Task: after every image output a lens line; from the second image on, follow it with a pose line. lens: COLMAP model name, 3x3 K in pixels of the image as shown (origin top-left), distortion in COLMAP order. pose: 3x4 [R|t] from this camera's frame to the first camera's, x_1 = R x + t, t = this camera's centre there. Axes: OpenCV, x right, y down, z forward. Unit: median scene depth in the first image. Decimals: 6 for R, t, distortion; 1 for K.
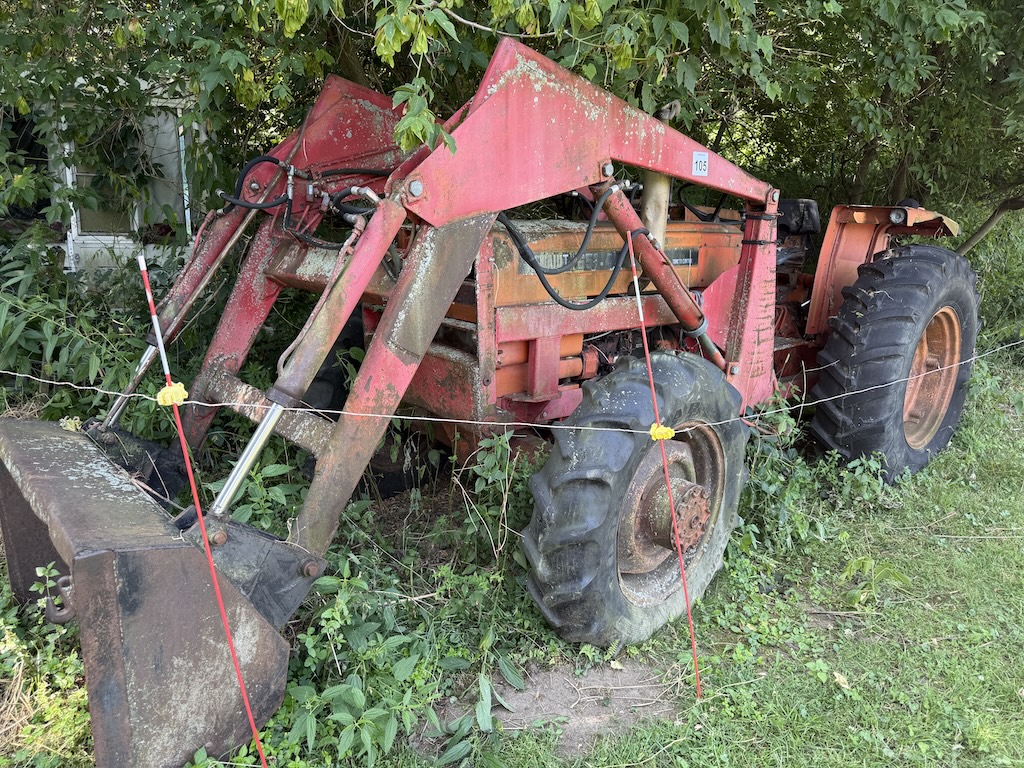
lens RADIAL K [[719.4, 0, 512.2], [0, 719.4, 389.4], [0, 0, 1]] dist [0.001744, -0.003094]
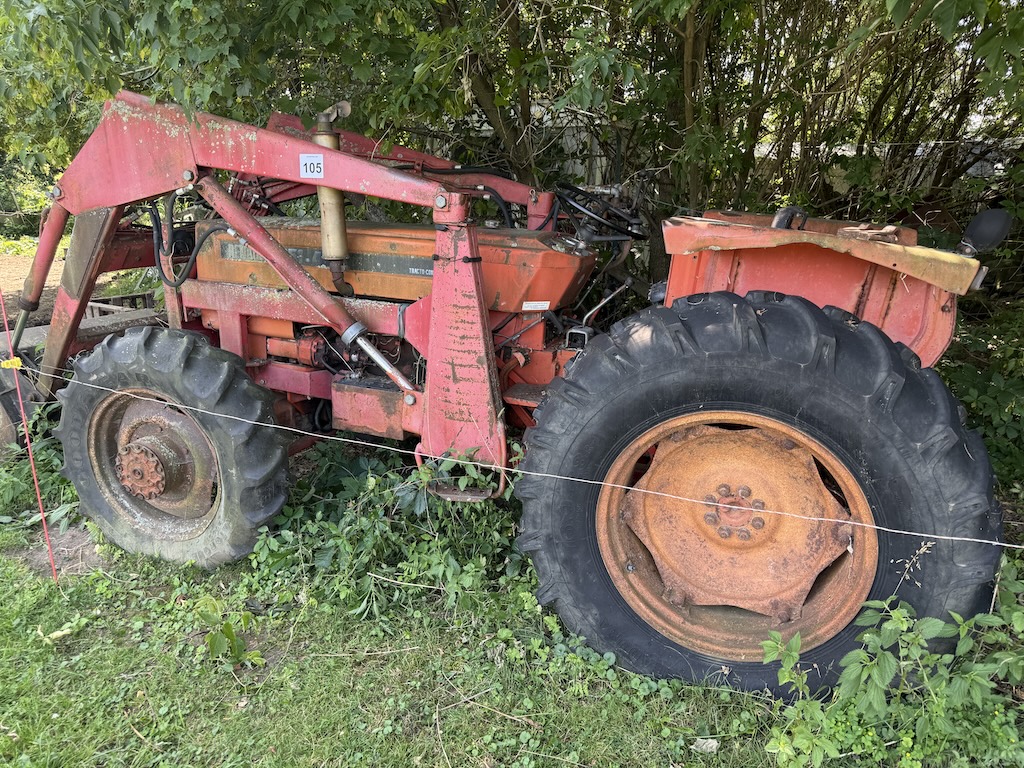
lens RADIAL K [[719.4, 0, 512.3], [0, 719.4, 378.5], [0, 0, 1]] dist [0.001744, -0.003094]
pose [[0.449641, 0.222471, -0.865060, 1.473482], [-0.238429, 0.963238, 0.123789, -0.250008], [0.860799, 0.150594, 0.486155, 0.909231]]
